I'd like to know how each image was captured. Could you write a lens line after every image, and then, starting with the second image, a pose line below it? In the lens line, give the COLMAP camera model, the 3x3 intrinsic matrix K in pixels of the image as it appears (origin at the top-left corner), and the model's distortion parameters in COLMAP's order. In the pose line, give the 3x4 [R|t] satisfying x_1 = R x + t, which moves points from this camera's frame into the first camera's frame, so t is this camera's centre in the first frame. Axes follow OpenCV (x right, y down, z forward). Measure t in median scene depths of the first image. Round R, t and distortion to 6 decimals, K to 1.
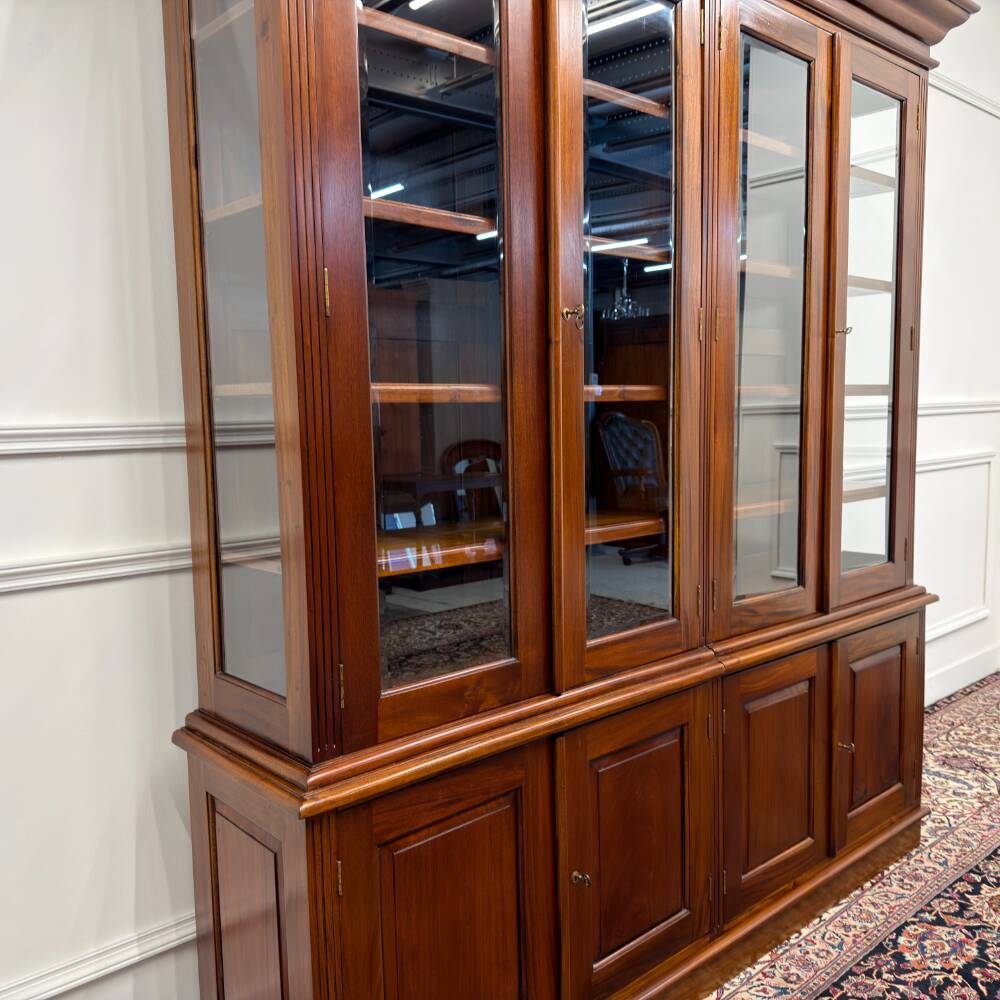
lens RADIAL K [[942.2, 0, 488.5], [0, 942.2, 507.2], [0, 0, 1]] dist [-0.003272, -0.018279]
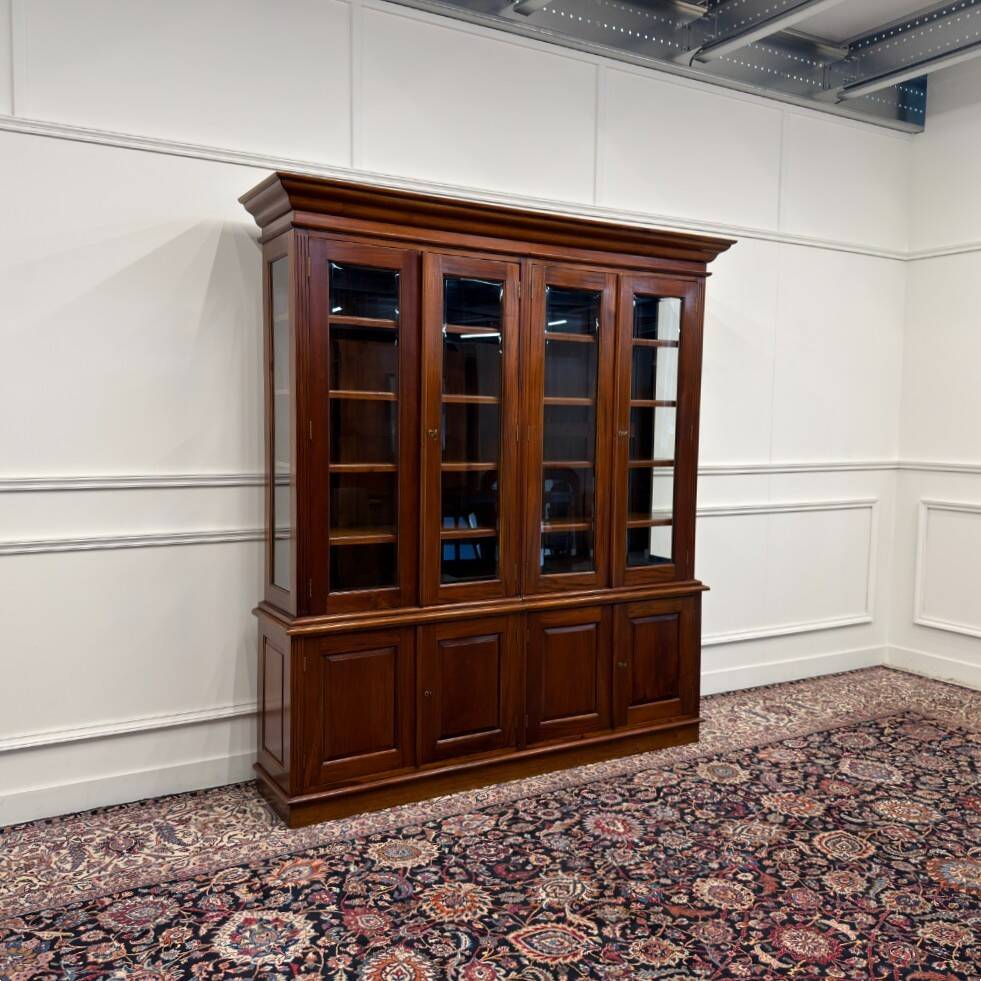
lens RADIAL K [[927.8, 0, 471.6], [0, 927.8, 492.5], [0, 0, 1]] dist [0.077586, -0.133450]
pose [[0.978413, 0.046574, -0.201345, 0.433278], [-0.052166, 0.998384, -0.022556, -0.014887], [0.199969, 0.032572, 0.979261, -0.768905]]
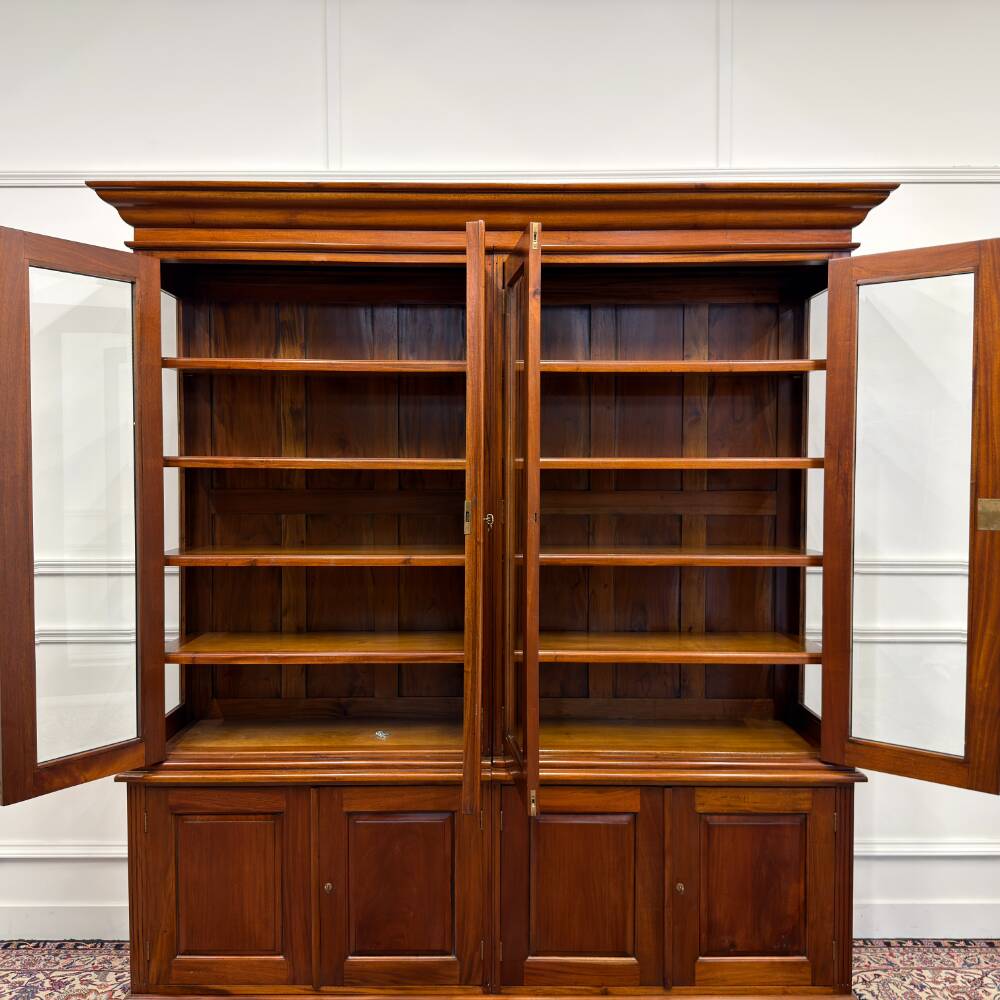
lens RADIAL K [[939.0, 0, 495.4], [0, 939.0, 499.2], [0, 0, 1]] dist [-0.014615, -0.003440]
pose [[0.747794, 0.040173, -0.662714, 0.905586], [-0.083715, 0.995906, -0.034091, -0.137738], [0.658632, 0.080972, 0.748096, 0.012886]]
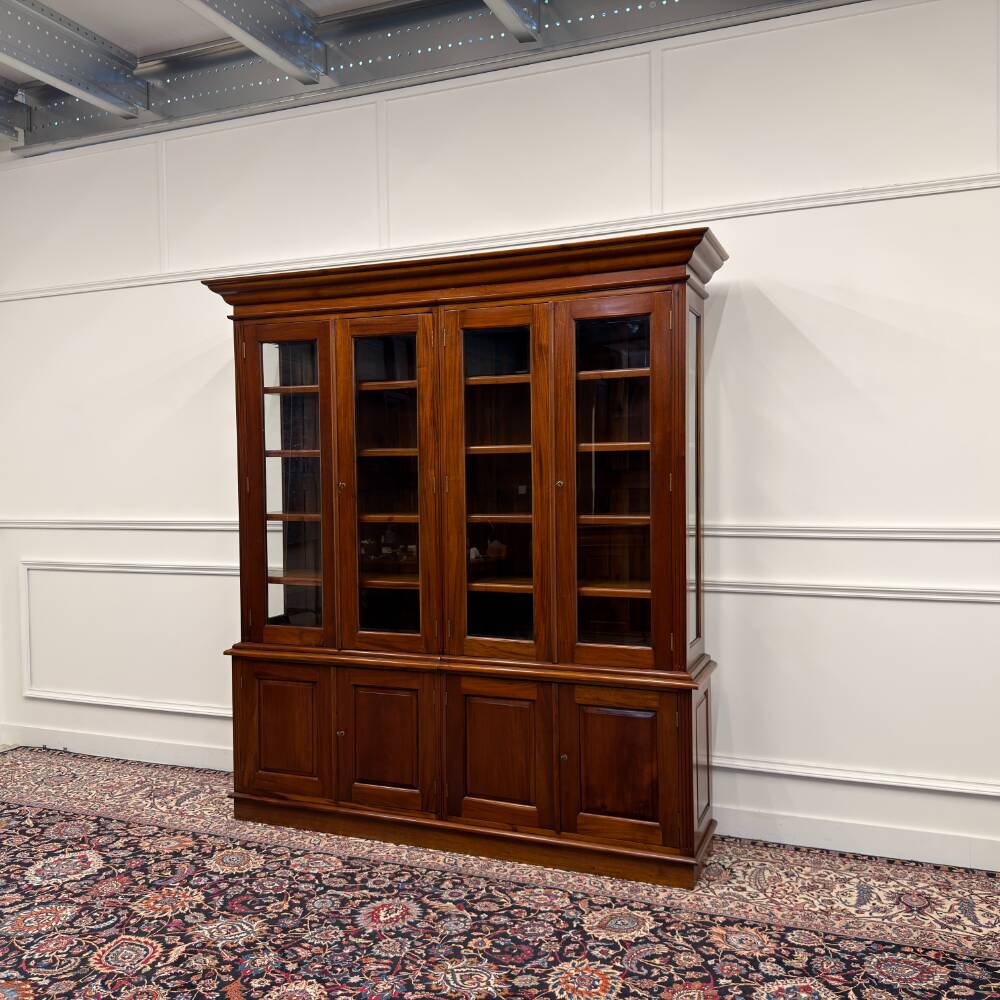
lens RADIAL K [[929.8, 0, 497.6], [0, 929.8, 499.7], [0, 0, 1]] dist [0.020595, -0.031185]
pose [[0.444968, 0.036318, -0.894810, 1.613176], [-0.090188, 0.995915, -0.004427, -0.134964], [0.890994, 0.082671, 0.446426, 0.213972]]
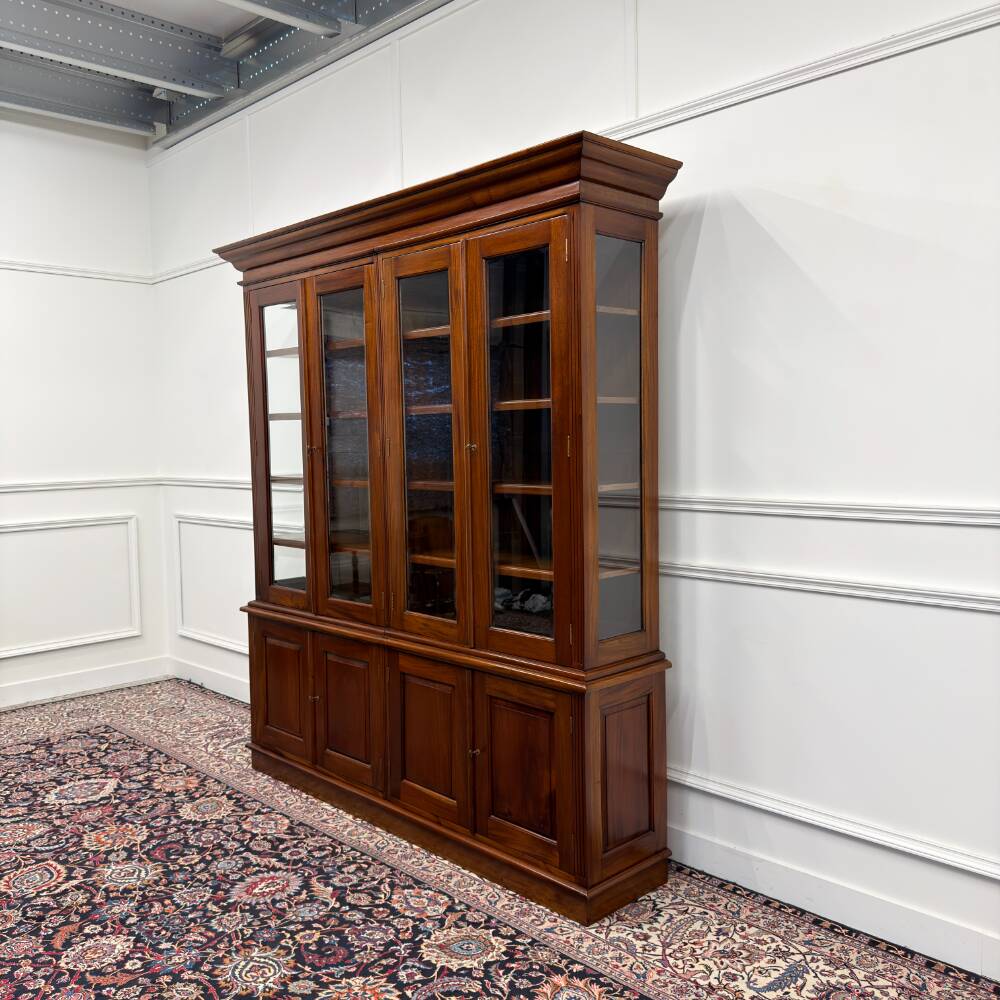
lens RADIAL K [[929.8, 0, 497.6], [0, 929.8, 499.7], [0, 0, 1]] dist [0.020595, -0.031185]
pose [[0.049457, 0.081574, -0.995439, 1.644658], [-0.089387, 0.993021, 0.076935, -0.204819], [0.994768, 0.085174, 0.056403, 0.915670]]
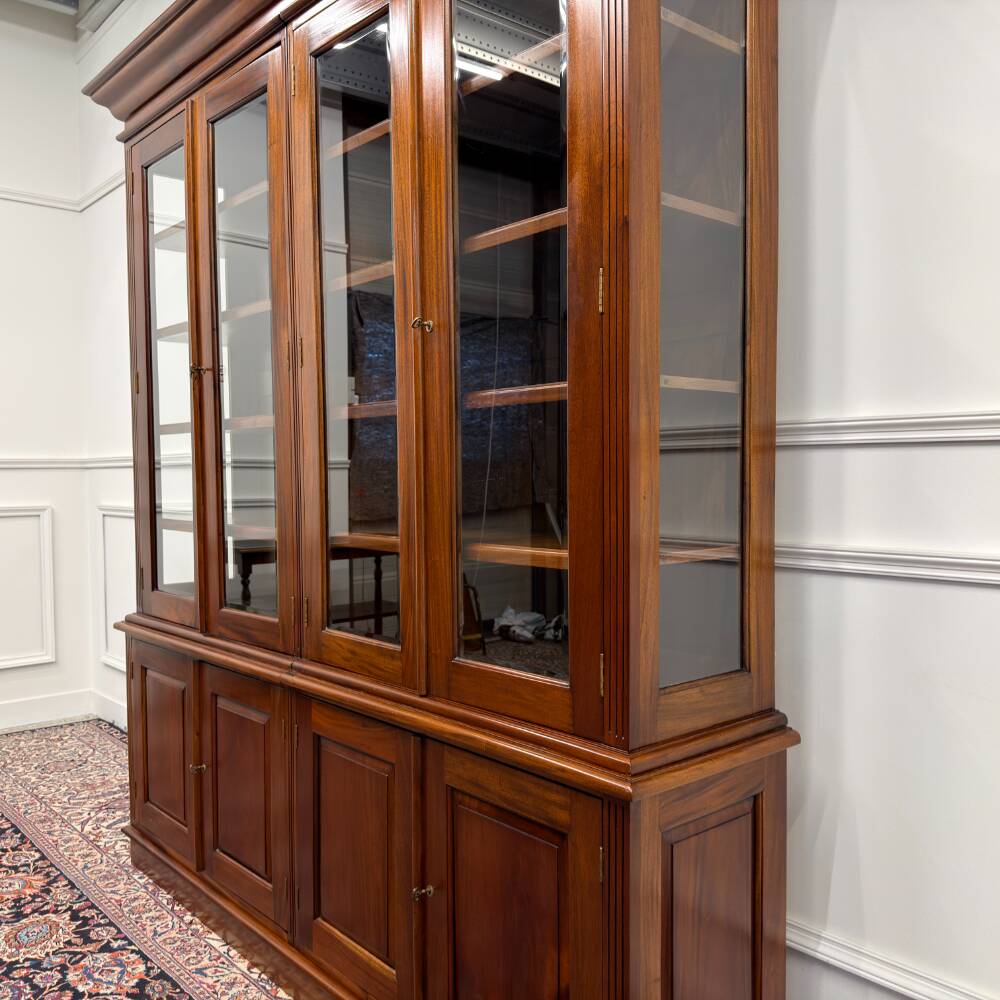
lens RADIAL K [[931.2, 0, 493.8], [0, 931.2, 511.0], [0, 0, 1]] dist [-0.002773, -0.006707]
pose [[-0.002960, 0.058649, -0.998274, 1.061012], [-0.095420, 0.993707, 0.058664, -0.082250], [0.995433, 0.095429, 0.002655, 1.010870]]
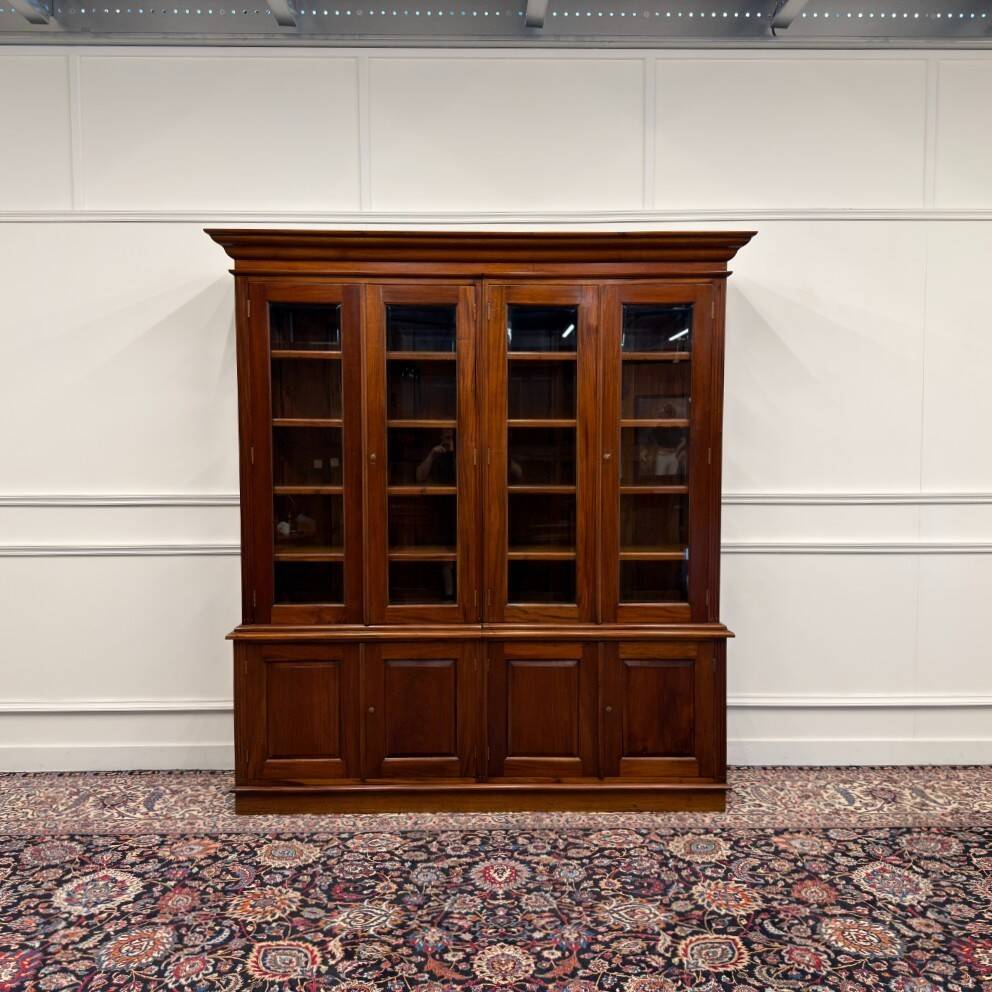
lens RADIAL K [[926.6, 0, 488.8], [0, 926.6, 500.7], [0, 0, 1]] dist [0.050076, -0.079384]
pose [[0.755262, 0.058100, -0.652843, 1.225741], [-0.081596, 0.996649, -0.005700, -0.076186], [0.650324, 0.057574, 0.757472, -0.357195]]
